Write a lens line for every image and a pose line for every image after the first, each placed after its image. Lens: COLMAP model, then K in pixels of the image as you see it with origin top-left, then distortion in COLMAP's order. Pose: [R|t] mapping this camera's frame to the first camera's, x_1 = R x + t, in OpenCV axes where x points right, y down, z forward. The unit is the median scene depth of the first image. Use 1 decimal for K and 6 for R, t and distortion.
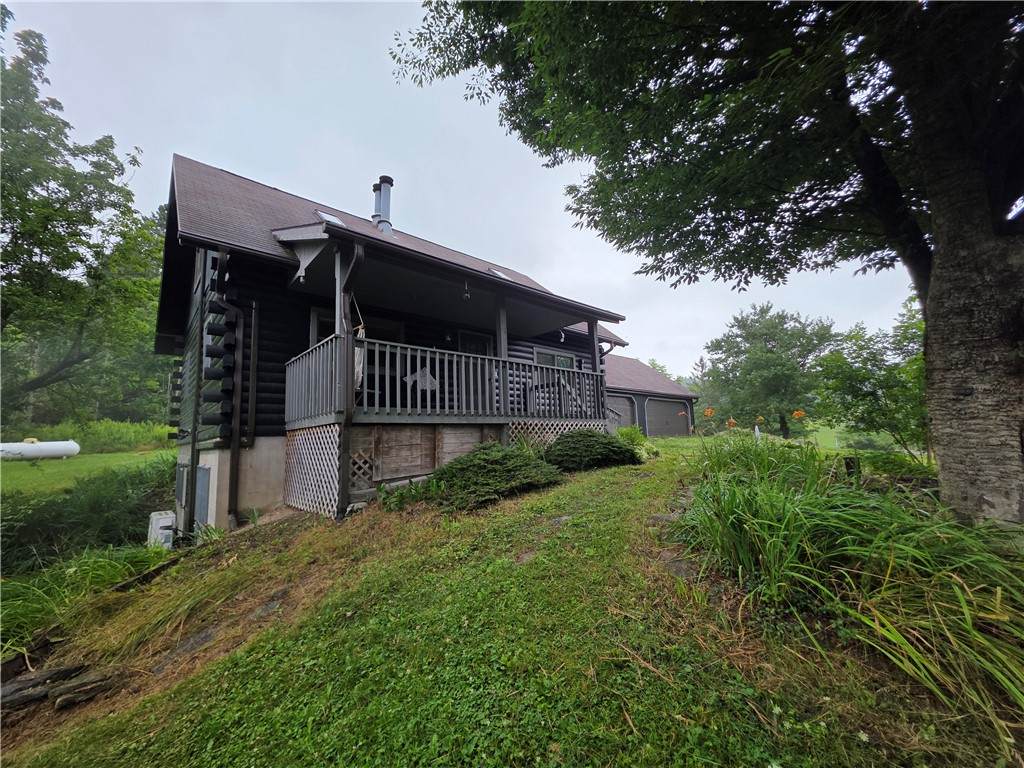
lens RADIAL K [[407.0, 0, 512.0], [0, 407.0, 384.0], [0, 0, 1]] dist [0.006547, 0.000052]
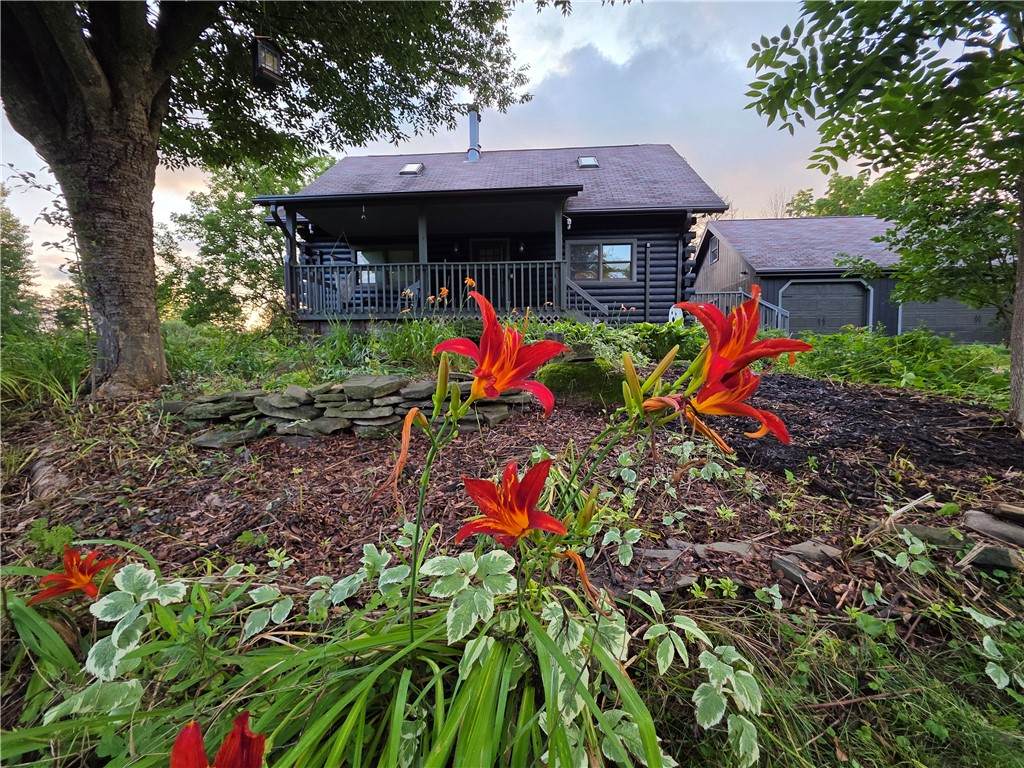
lens RADIAL K [[407.0, 0, 512.0], [0, 407.0, 384.0], [0, 0, 1]] dist [0.006547, 0.000052]
pose [[0.693721, 0.065031, -0.717302, 0.865229], [0.080147, 0.982760, 0.166611, 0.089808], [0.715771, -0.173071, 0.676549, 0.286420]]
